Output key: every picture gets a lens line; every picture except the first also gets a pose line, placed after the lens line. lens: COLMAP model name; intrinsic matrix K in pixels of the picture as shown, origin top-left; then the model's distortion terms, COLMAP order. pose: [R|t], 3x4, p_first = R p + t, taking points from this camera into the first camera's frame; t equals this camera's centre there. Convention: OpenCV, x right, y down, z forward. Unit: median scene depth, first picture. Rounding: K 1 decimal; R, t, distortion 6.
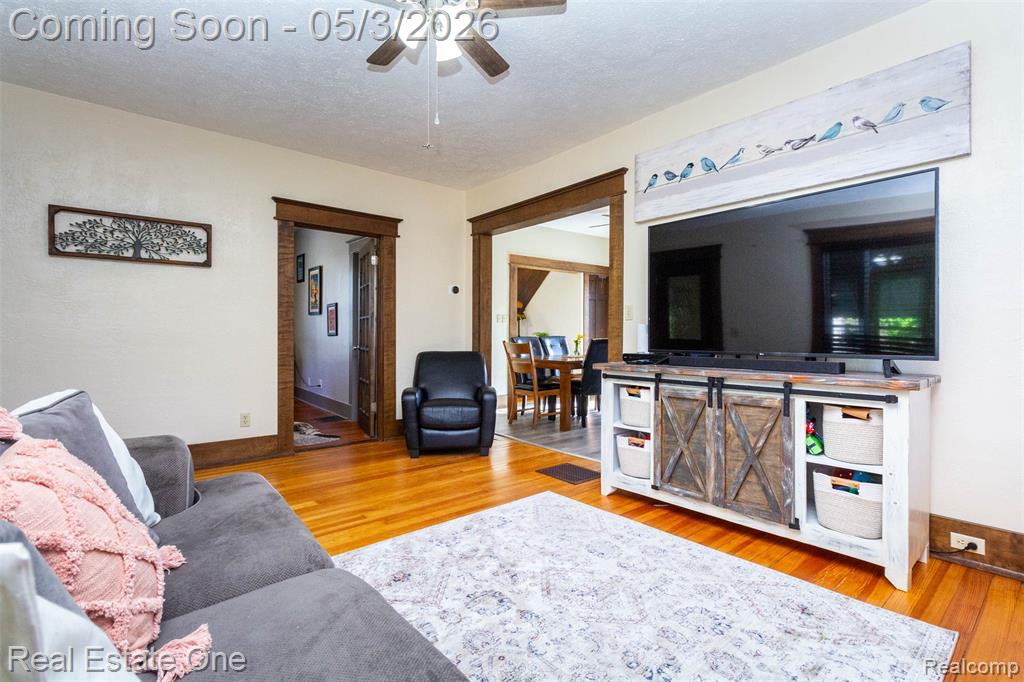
lens RADIAL K [[479.5, 0, 510.5], [0, 479.5, 336.3], [0, 0, 1]] dist [0.006235, 0.000371]
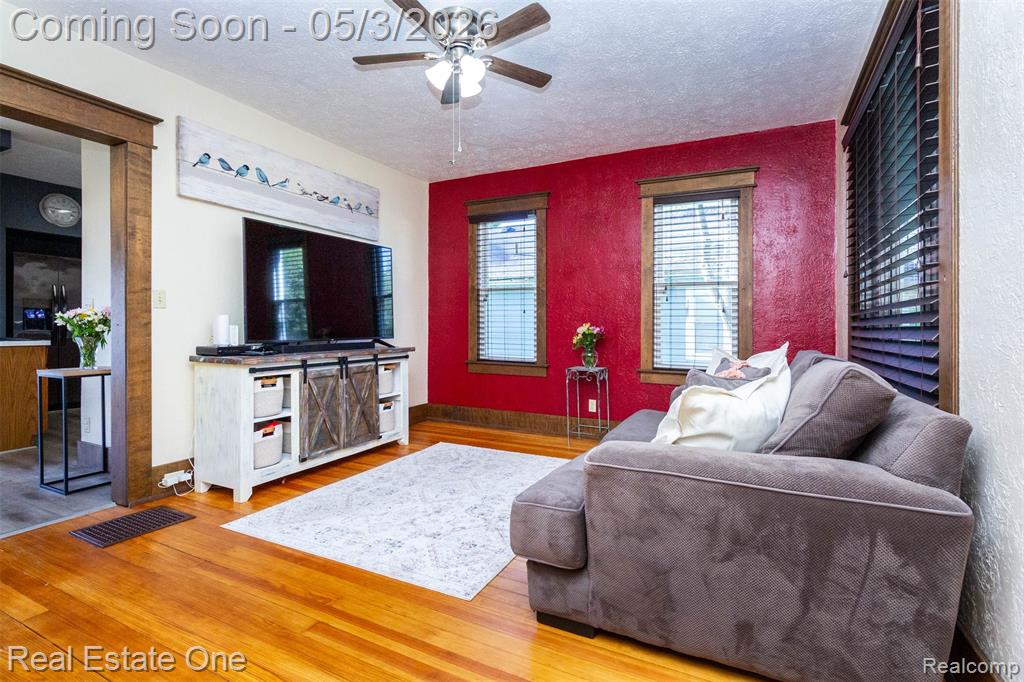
lens RADIAL K [[479.5, 0, 511.6], [0, 479.5, 332.6], [0, 0, 1]] dist [0.006235, 0.000371]
pose [[-0.393946, -0.006774, 0.919109, -0.959671], [0.008088, 0.999909, 0.010836, 0.003756], [-0.919098, 0.011702, -0.393855, 1.011133]]
